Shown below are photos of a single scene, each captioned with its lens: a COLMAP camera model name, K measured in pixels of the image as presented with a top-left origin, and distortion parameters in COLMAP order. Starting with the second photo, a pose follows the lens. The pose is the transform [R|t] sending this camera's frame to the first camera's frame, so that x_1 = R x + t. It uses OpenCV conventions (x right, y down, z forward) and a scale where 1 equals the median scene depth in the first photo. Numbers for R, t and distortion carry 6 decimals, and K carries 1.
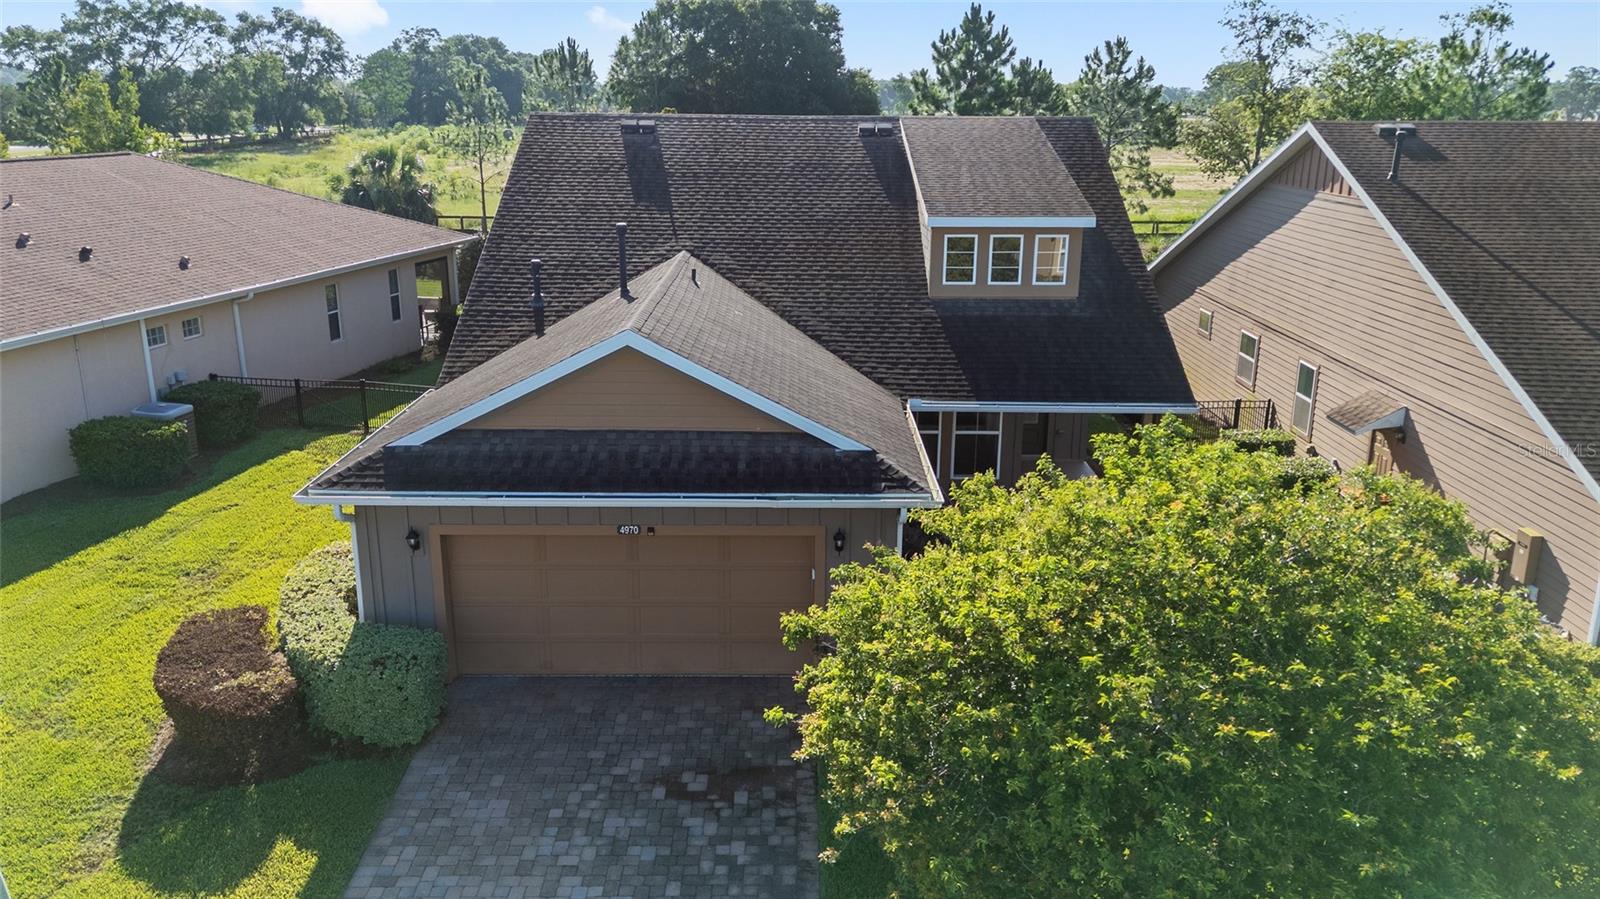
lens RADIAL K [[1179.3, 0, 797.9], [0, 1179.3, 450.0], [0, 0, 1]] dist [0.044472, -0.023682]
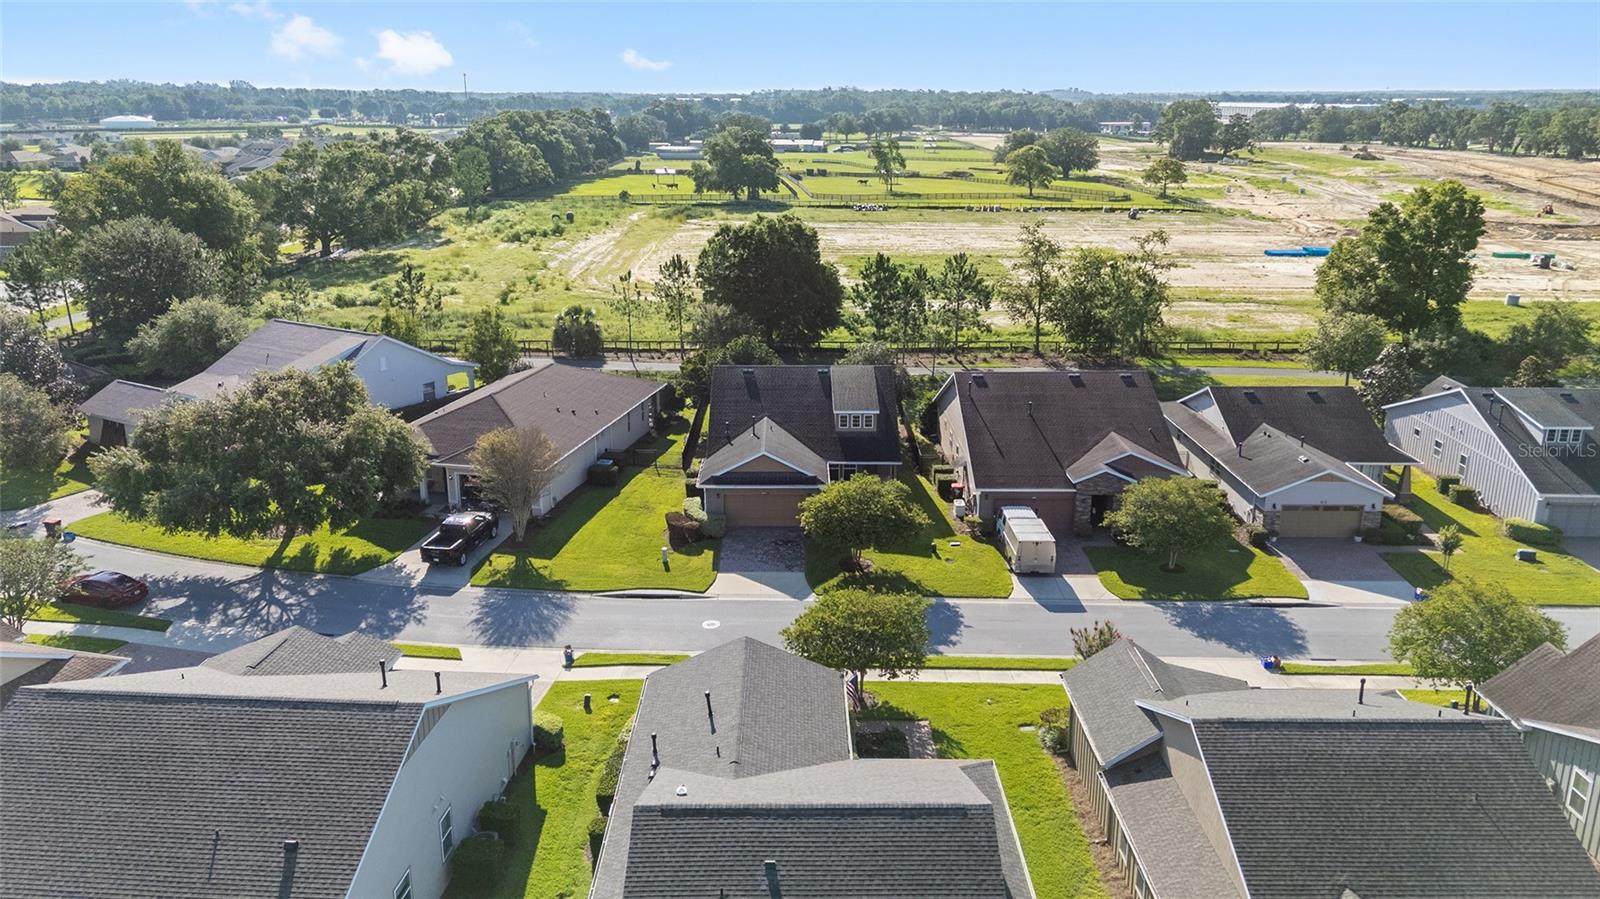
lens RADIAL K [[1179.3, 0, 795.4], [0, 1179.3, 466.5], [0, 0, 1]] dist [0.044472, -0.023682]
pose [[0.999959, -0.009058, 0.000108, -0.012878], [0.009056, 0.999873, 0.013097, -0.069938], [-0.000227, -0.013096, 0.999914, -2.627537]]
